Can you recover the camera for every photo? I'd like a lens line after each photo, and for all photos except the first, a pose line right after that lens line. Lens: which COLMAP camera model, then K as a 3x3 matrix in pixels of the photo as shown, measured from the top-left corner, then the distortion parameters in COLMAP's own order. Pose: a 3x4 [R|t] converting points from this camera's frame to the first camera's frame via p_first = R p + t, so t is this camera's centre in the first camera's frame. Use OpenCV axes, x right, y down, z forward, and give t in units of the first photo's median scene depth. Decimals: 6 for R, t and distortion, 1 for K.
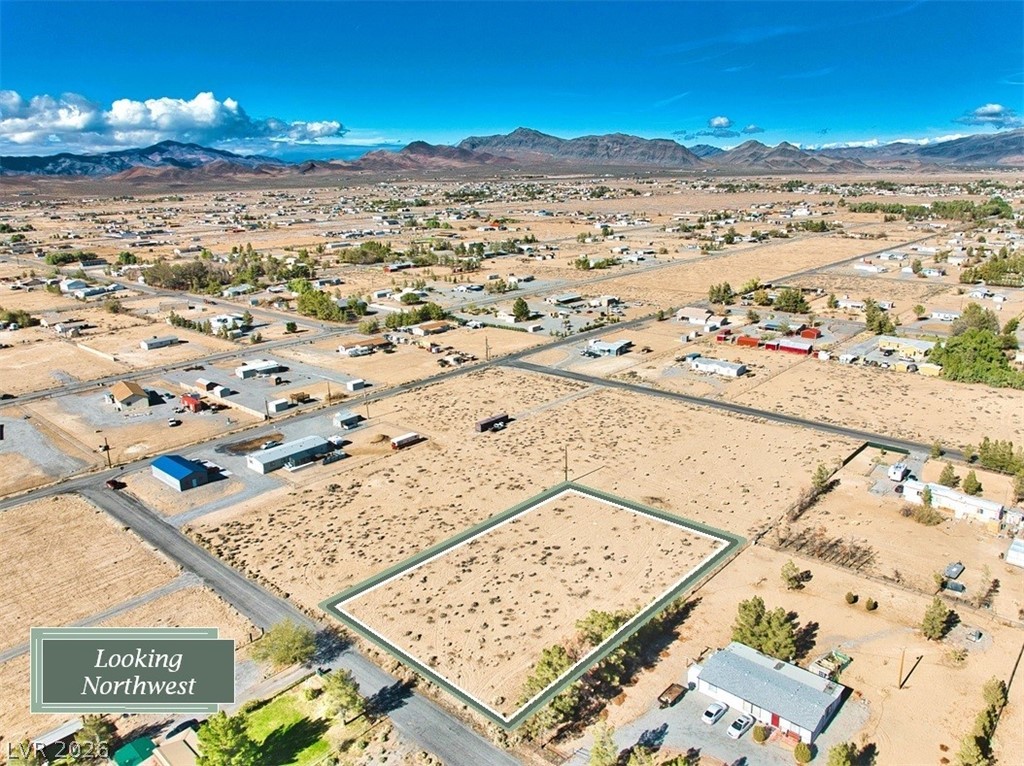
lens RADIAL K [[742.6, 0, 514.1], [0, 742.6, 405.2], [0, 0, 1]] dist [0.001004, -0.043869]
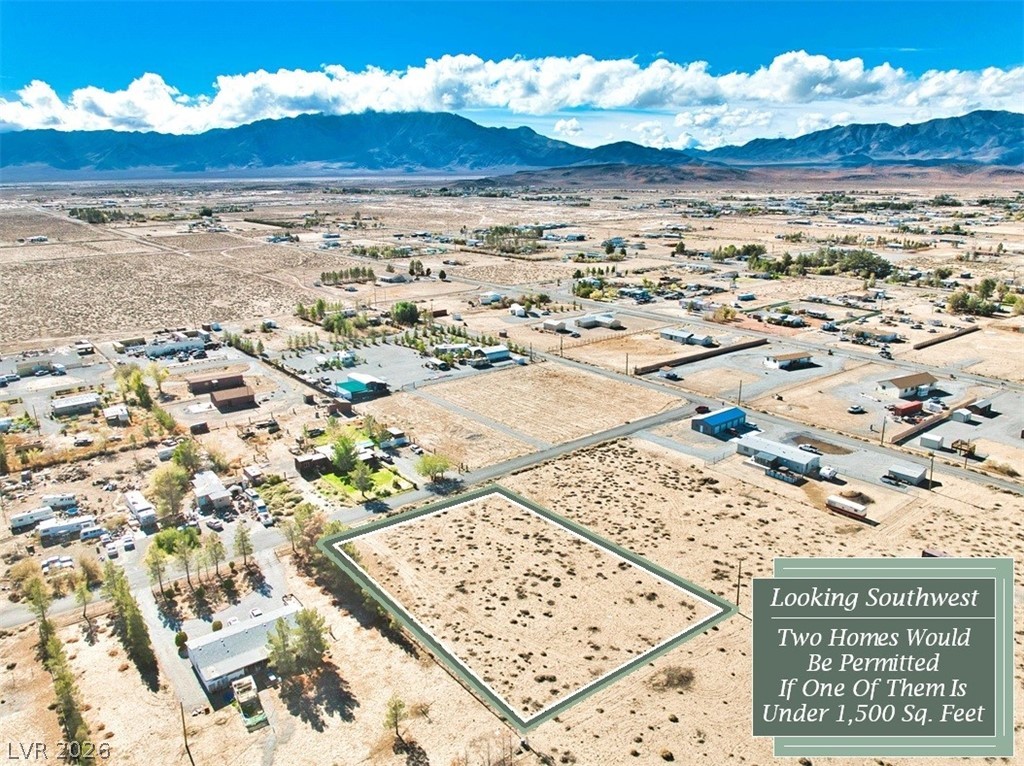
lens RADIAL K [[755.1, 0, 512.0], [0, 755.1, 383.0], [0, 0, 1]] dist [0.017836, -0.056153]
pose [[-0.178366, 0.284914, -0.941812, 0.549398], [-0.279454, 0.903078, 0.326121, -0.200426], [0.943447, 0.321362, -0.081458, 0.599745]]
